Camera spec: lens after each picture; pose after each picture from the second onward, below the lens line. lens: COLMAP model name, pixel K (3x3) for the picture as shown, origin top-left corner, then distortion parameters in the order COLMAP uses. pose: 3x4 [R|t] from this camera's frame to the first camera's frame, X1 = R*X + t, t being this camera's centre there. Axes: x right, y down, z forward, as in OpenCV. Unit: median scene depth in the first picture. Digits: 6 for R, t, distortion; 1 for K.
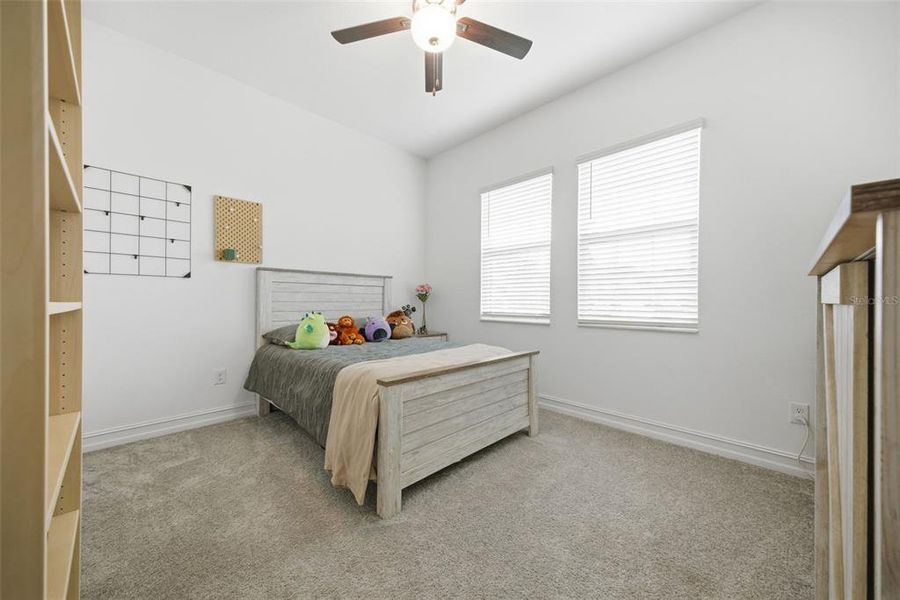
lens RADIAL K [[327.7, 0, 451.3], [0, 327.7, 300.0], [0, 0, 1]] dist [0.018534, -0.001980]
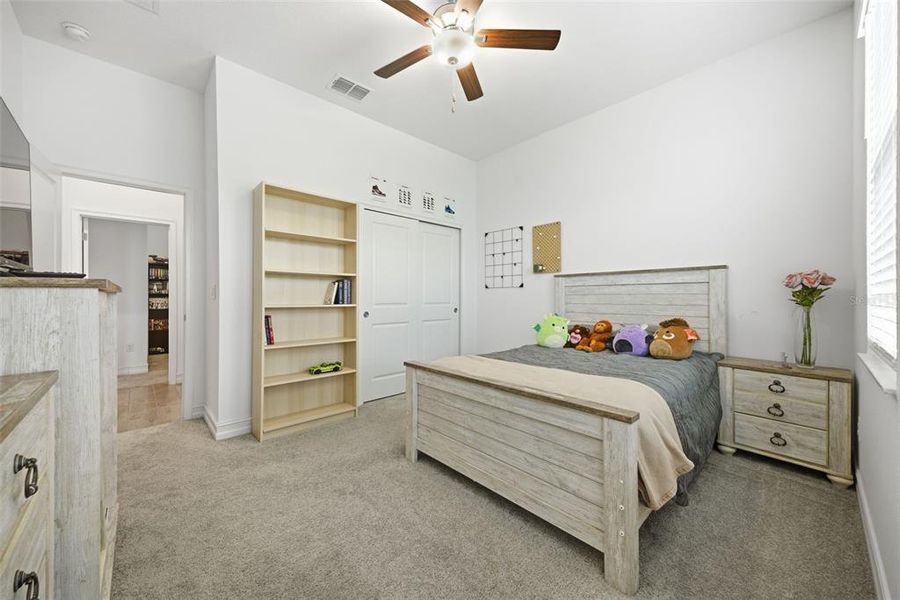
lens RADIAL K [[327.7, 0, 449.0], [0, 327.7, 300.1], [0, 0, 1]] dist [0.018534, -0.001980]
pose [[-0.041220, 0.001676, -0.999149, 0.723265], [0.003731, 0.999992, 0.001523, -0.012086], [0.999143, -0.003665, -0.041226, 0.743436]]
